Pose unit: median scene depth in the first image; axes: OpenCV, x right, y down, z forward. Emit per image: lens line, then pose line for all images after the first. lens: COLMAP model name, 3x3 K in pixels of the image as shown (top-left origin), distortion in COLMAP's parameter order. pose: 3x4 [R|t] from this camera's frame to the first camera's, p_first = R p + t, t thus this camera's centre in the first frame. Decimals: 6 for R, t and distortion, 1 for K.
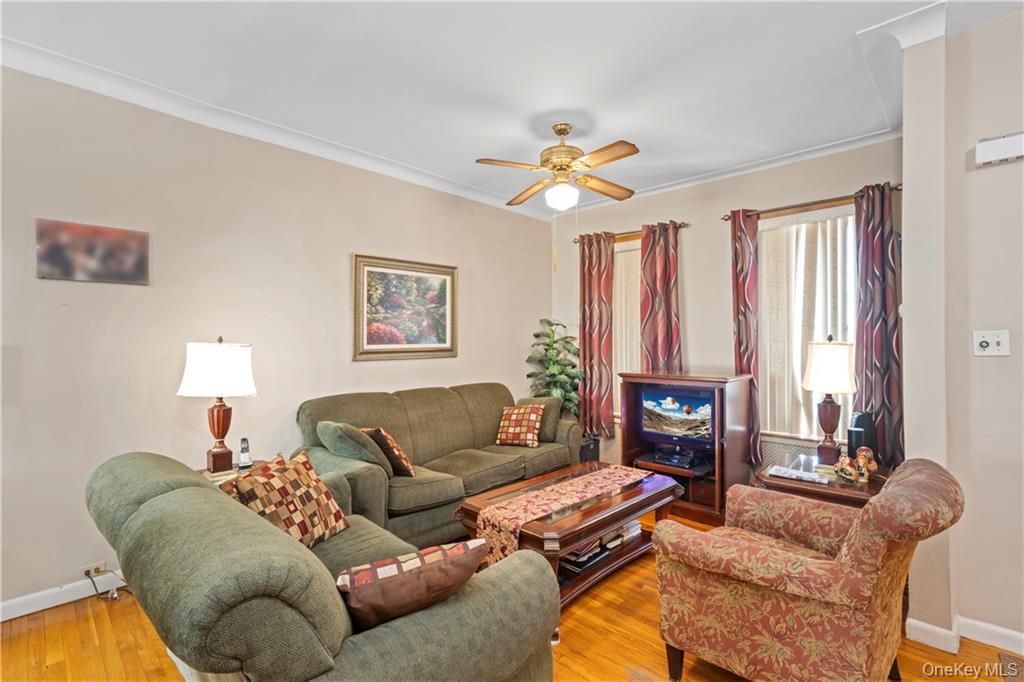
lens RADIAL K [[479.8, 0, 512.0], [0, 479.8, 341.0], [0, 0, 1]] dist [-0.001512, -0.000244]
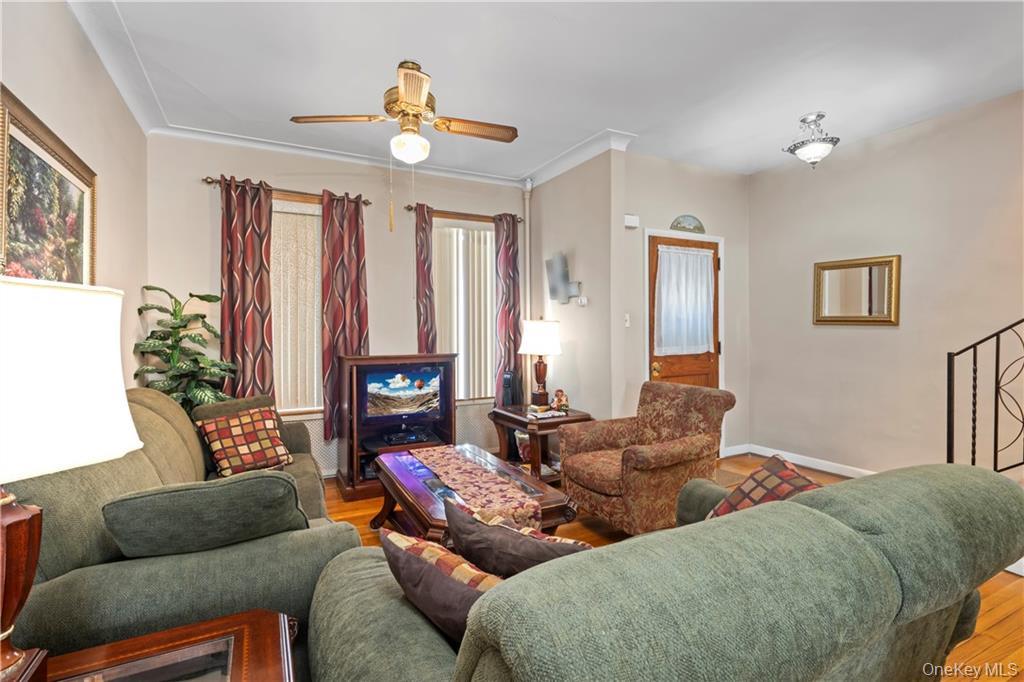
lens RADIAL K [[493.0, 0, 513.3], [0, 493.0, 321.4], [0, 0, 1]] dist [0.027444, 0.000043]
pose [[0.314112, 0.015722, 0.949256, -0.565964], [0.007297, 0.999793, -0.018974, 0.025085], [-0.949358, 0.012887, 0.313933, 0.449160]]
